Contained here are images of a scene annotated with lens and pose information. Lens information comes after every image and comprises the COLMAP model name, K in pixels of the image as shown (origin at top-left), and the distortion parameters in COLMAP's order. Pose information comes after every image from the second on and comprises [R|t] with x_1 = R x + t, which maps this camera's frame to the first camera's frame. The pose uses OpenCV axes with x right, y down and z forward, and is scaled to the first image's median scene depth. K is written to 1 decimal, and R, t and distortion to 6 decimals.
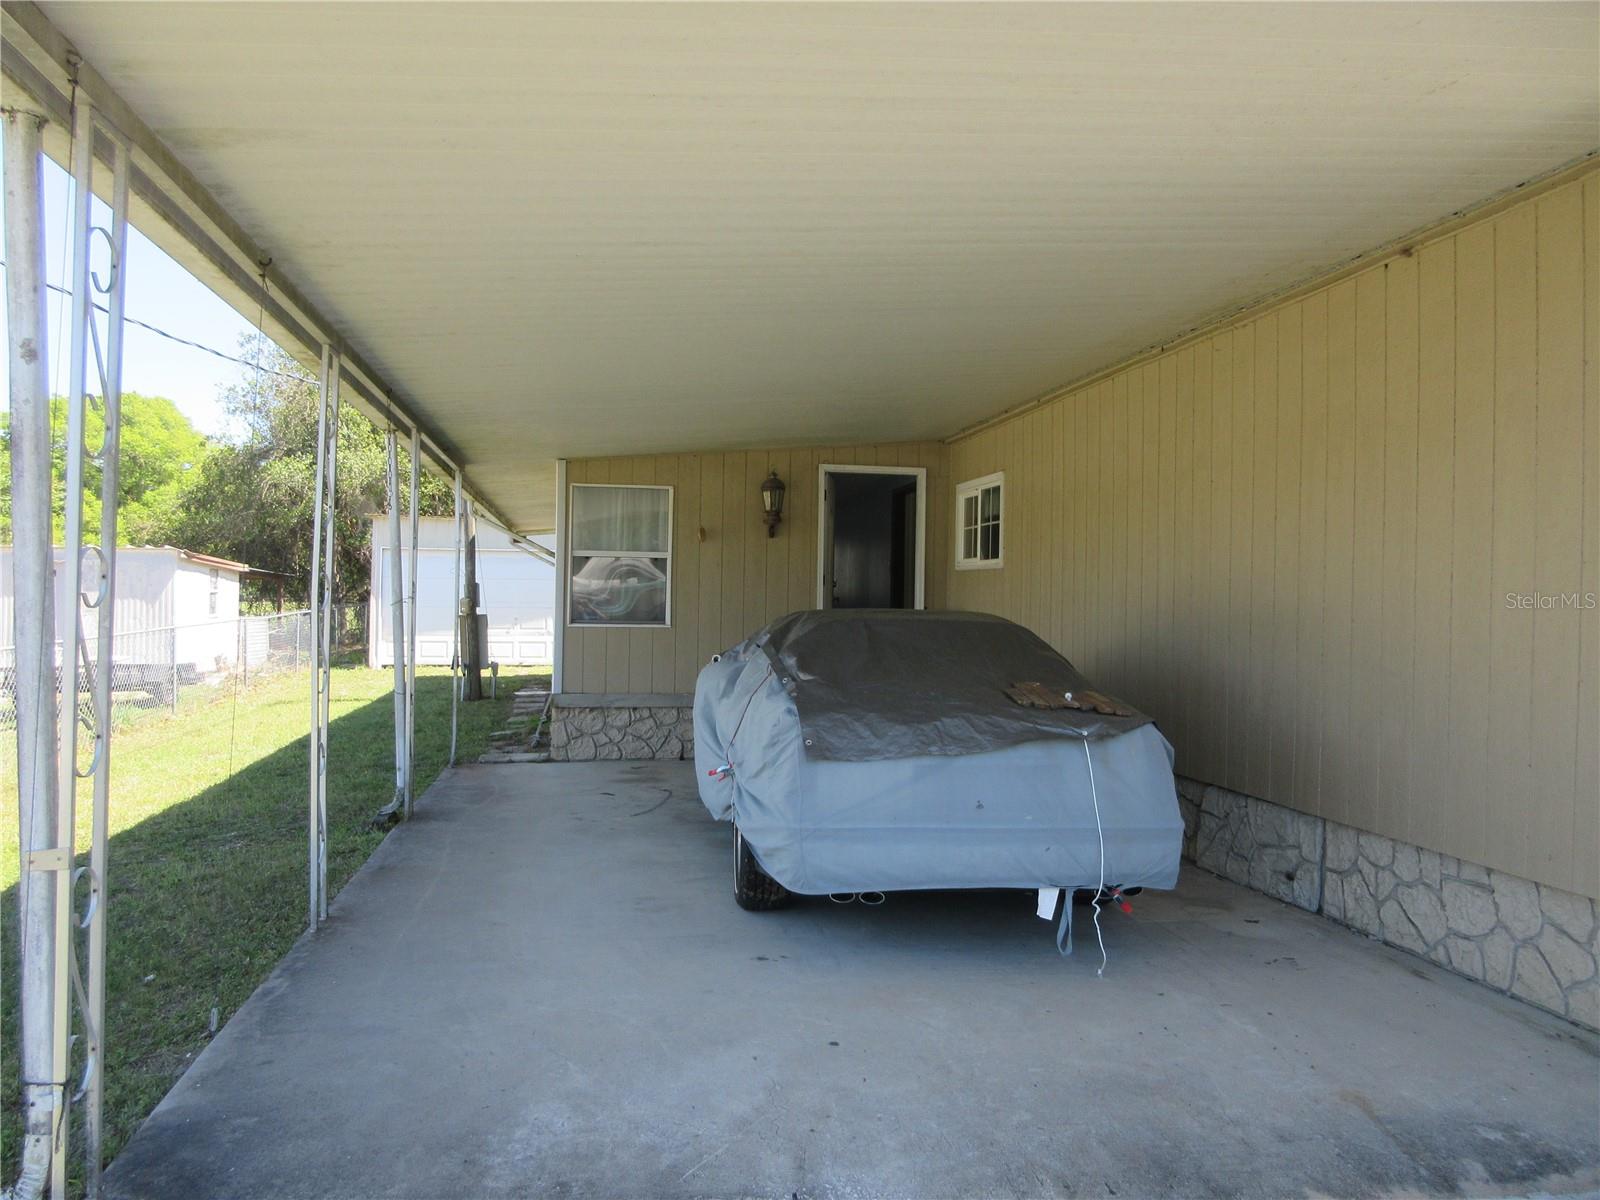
lens RADIAL K [[1160.3, 0, 801.9], [0, 1160.3, 597.3], [0, 0, 1]] dist [-0.017559, -0.000402]
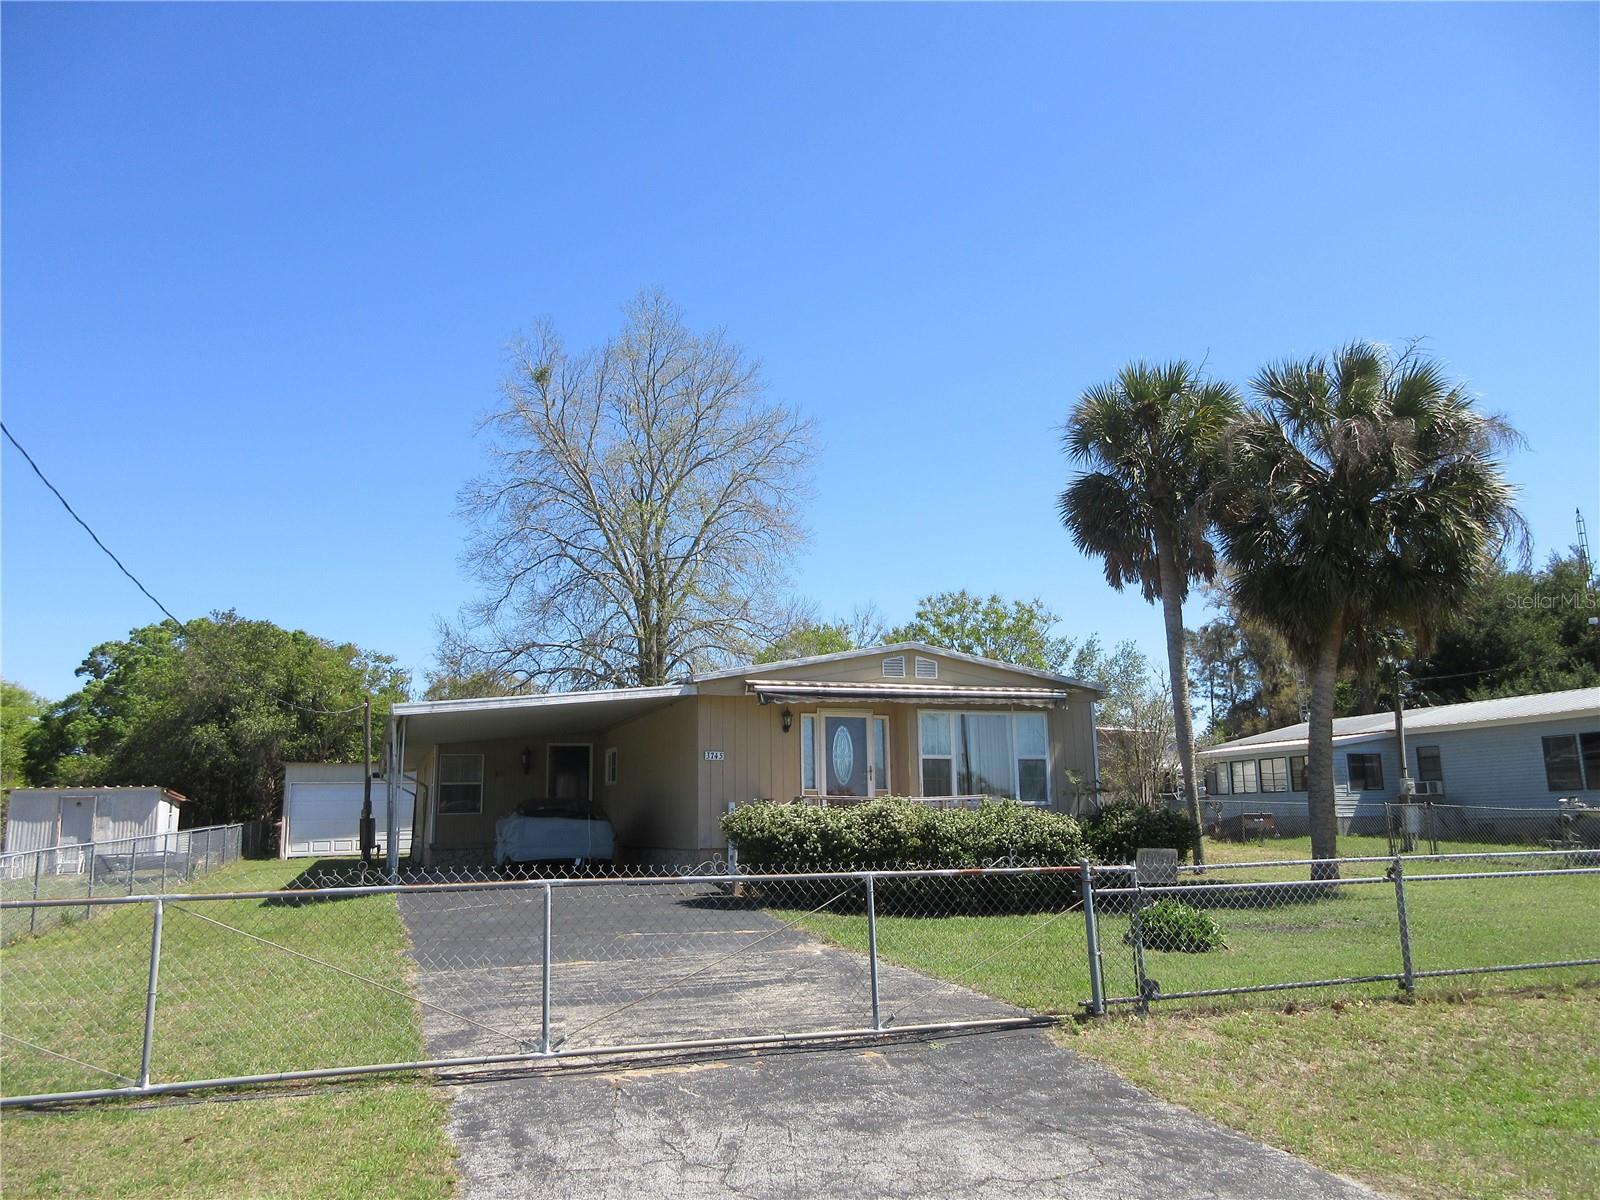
lens RADIAL K [[1160.3, 0, 801.0], [0, 1160.3, 598.4], [0, 0, 1]] dist [-0.017559, -0.000402]
pose [[0.984750, -0.002462, 0.173960, 0.116840], [0.034906, 0.982364, -0.183694, 0.050281], [-0.170439, 0.186964, 0.967468, -1.469374]]
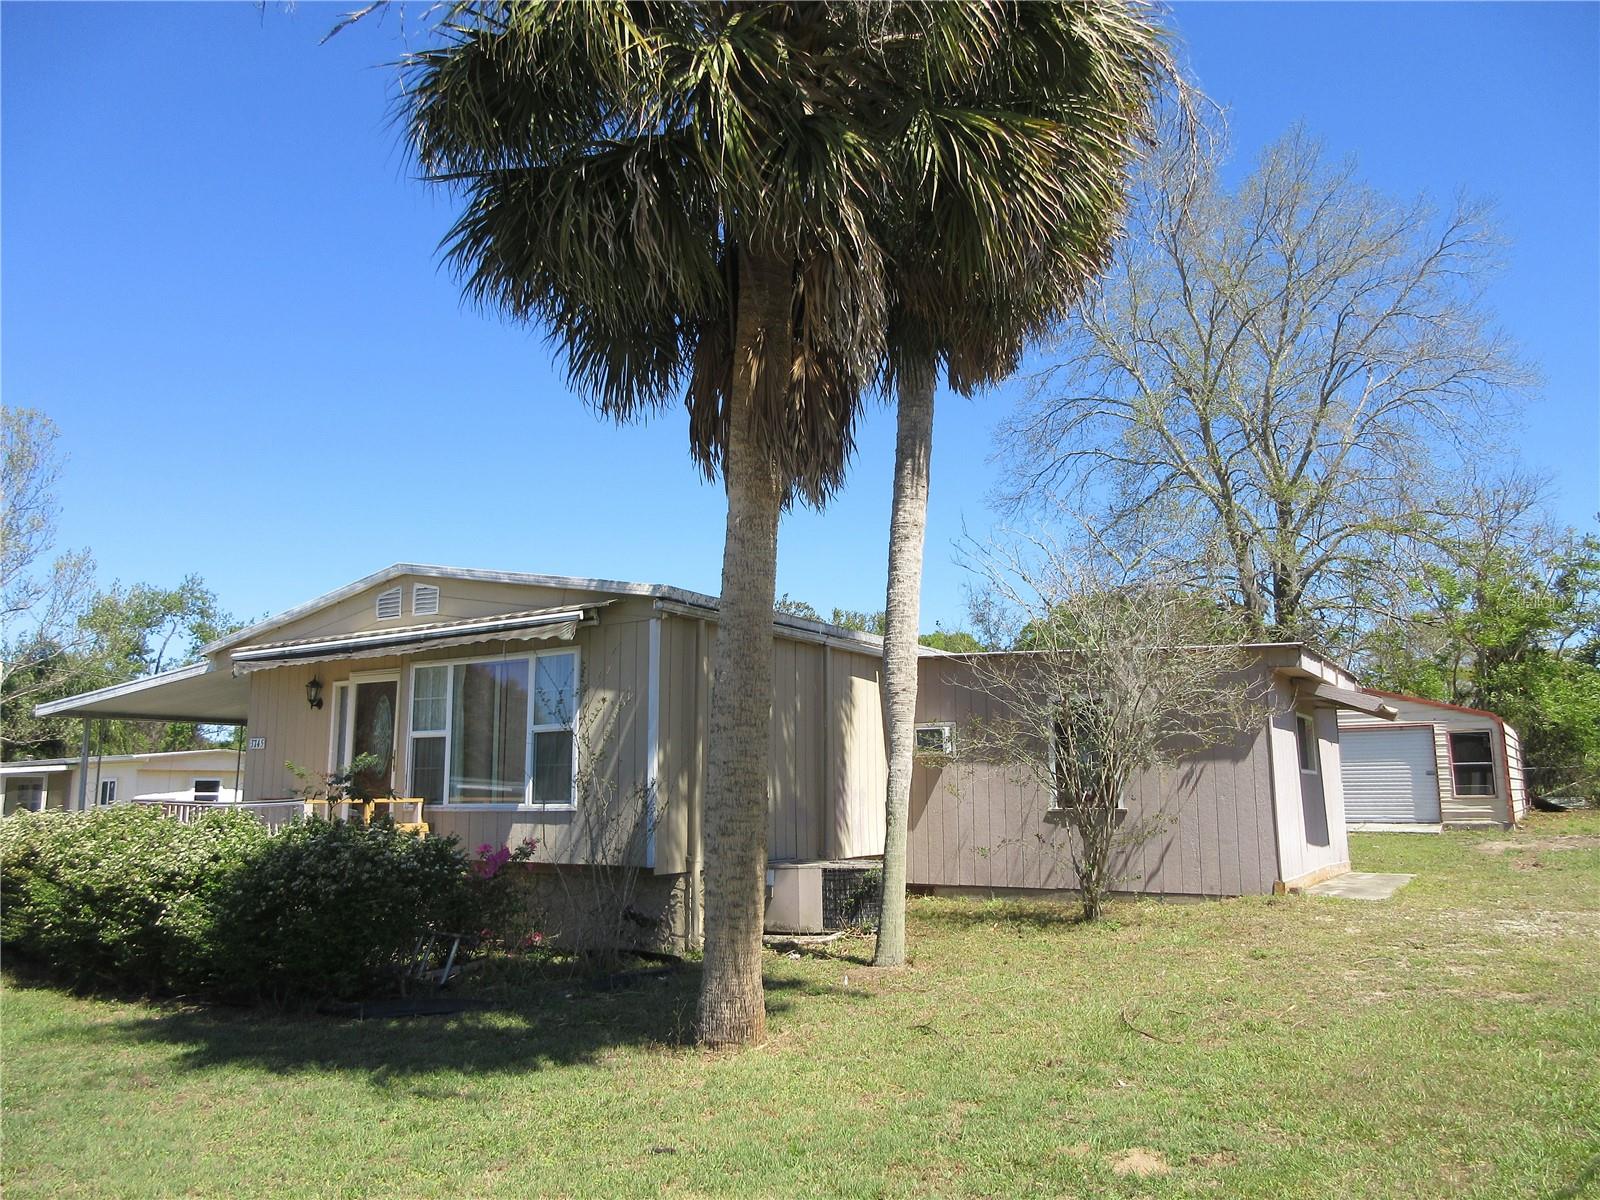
lens RADIAL K [[1160.3, 0, 800.6], [0, 1160.3, 598.8], [0, 0, 1]] dist [-0.017559, -0.000402]
pose [[0.738165, -0.138634, -0.660222, 1.731913], [0.028875, 0.984253, -0.174390, 0.048628], [0.674002, 0.109664, 0.730544, -0.305708]]
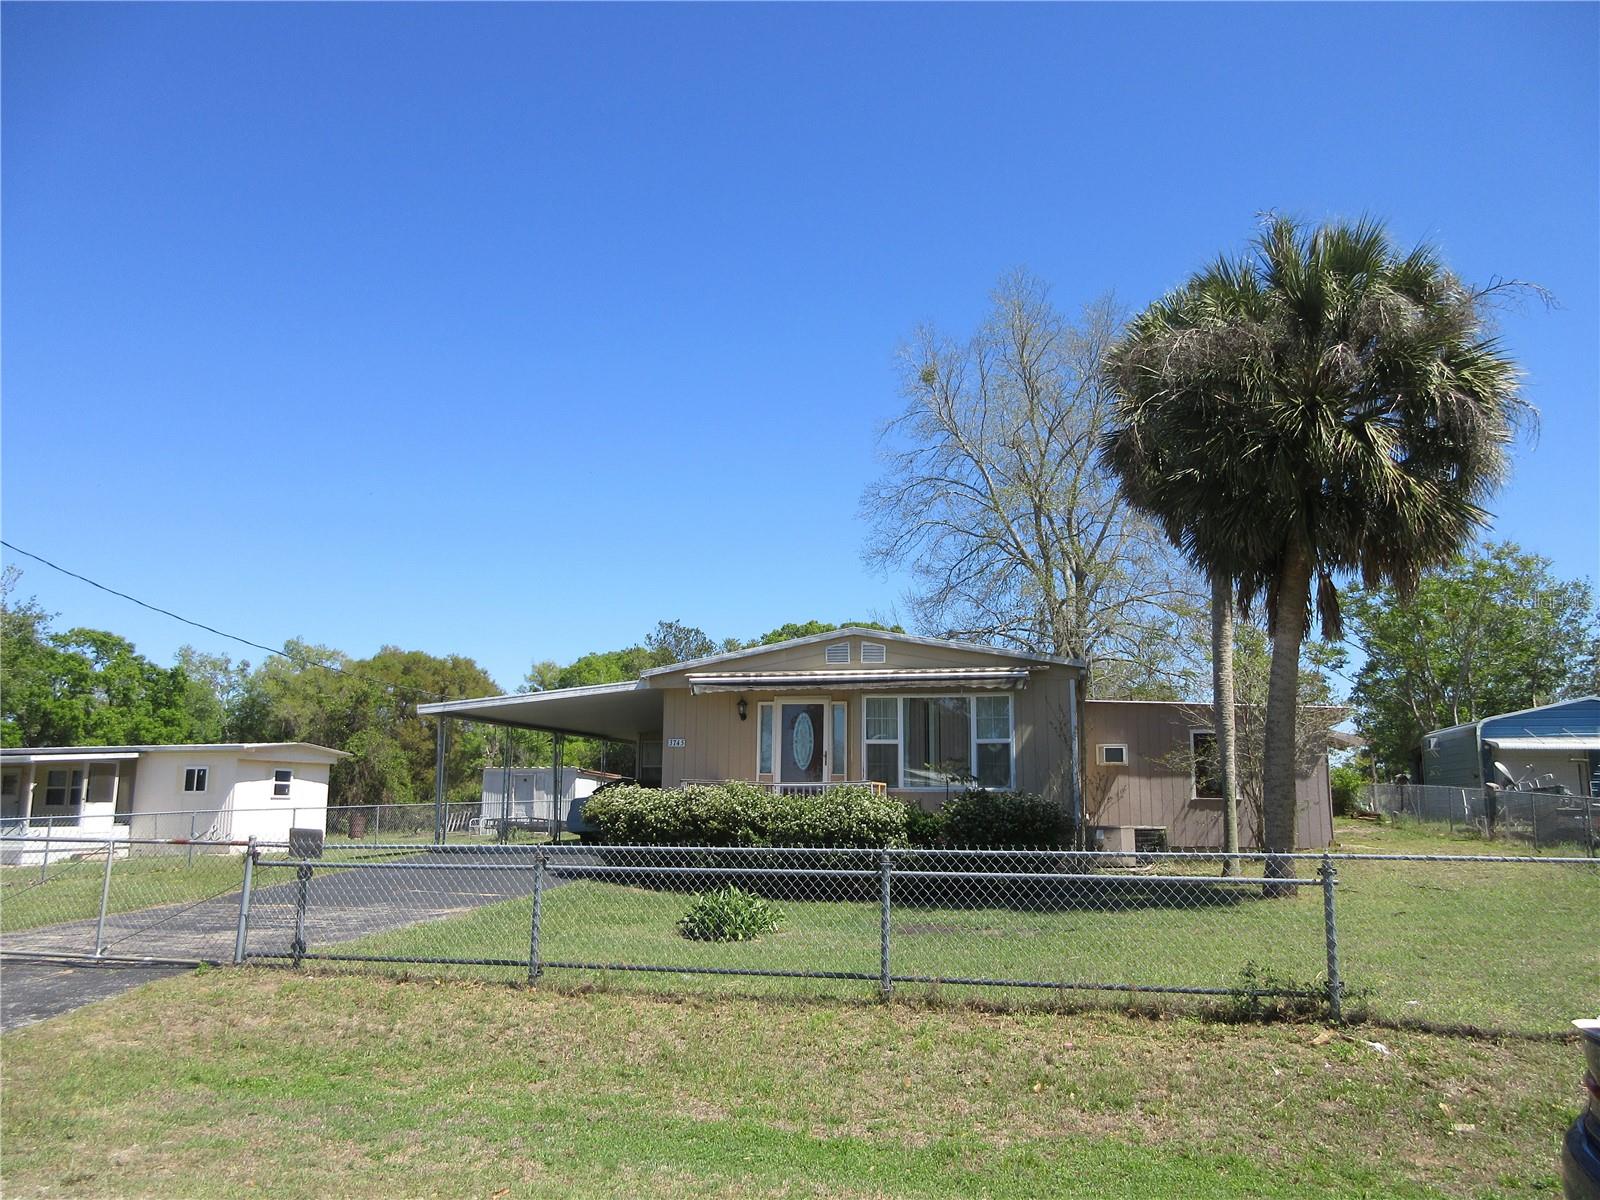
lens RADIAL K [[1160.3, 0, 805.8], [0, 1160.3, 596.5], [0, 0, 1]] dist [-0.017559, -0.000402]
pose [[0.915089, -0.085620, -0.394058, 1.276493], [0.014088, 0.983391, -0.180954, 0.070656], [0.403006, 0.160038, 0.901096, -1.407662]]
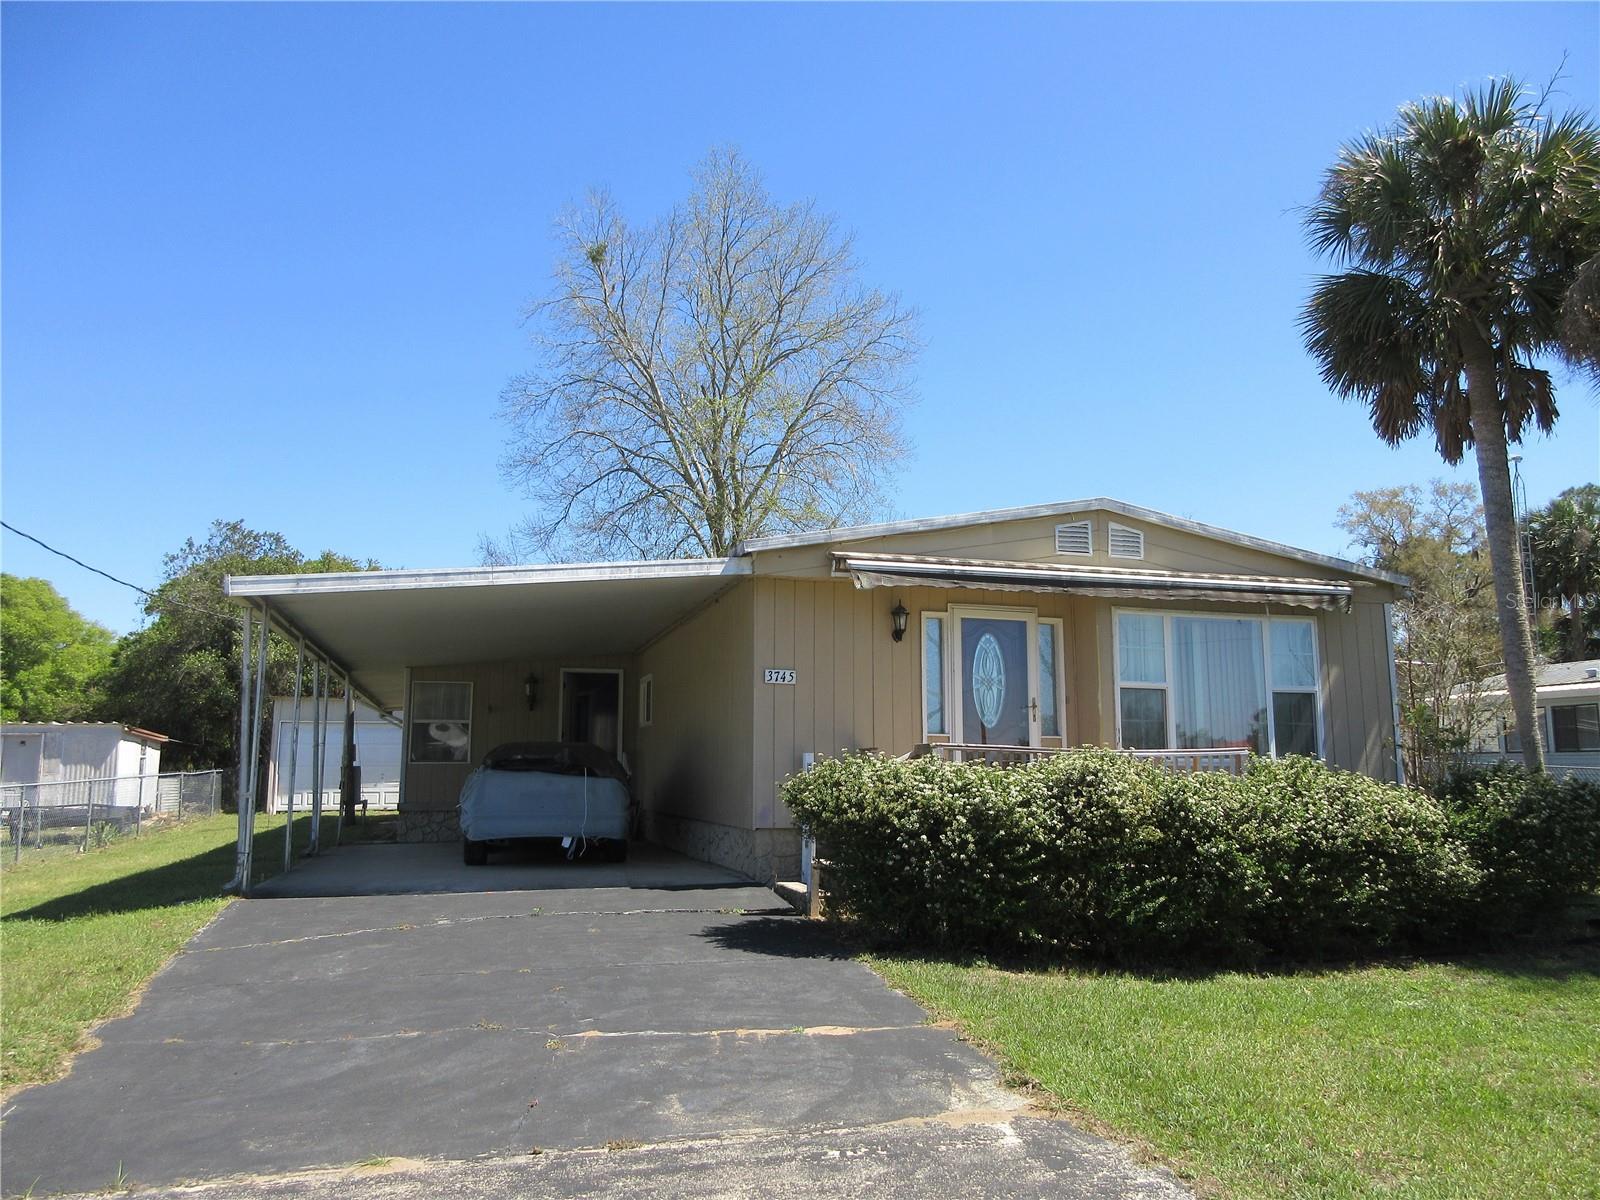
lens RADIAL K [[1160.3, 0, 800.9], [0, 1160.3, 598.7], [0, 0, 1]] dist [-0.017559, -0.000402]
pose [[0.995305, -0.002986, 0.096739, 0.207785], [0.017095, 0.989233, -0.145349, 0.041746], [-0.095263, 0.146321, 0.984640, -0.769928]]
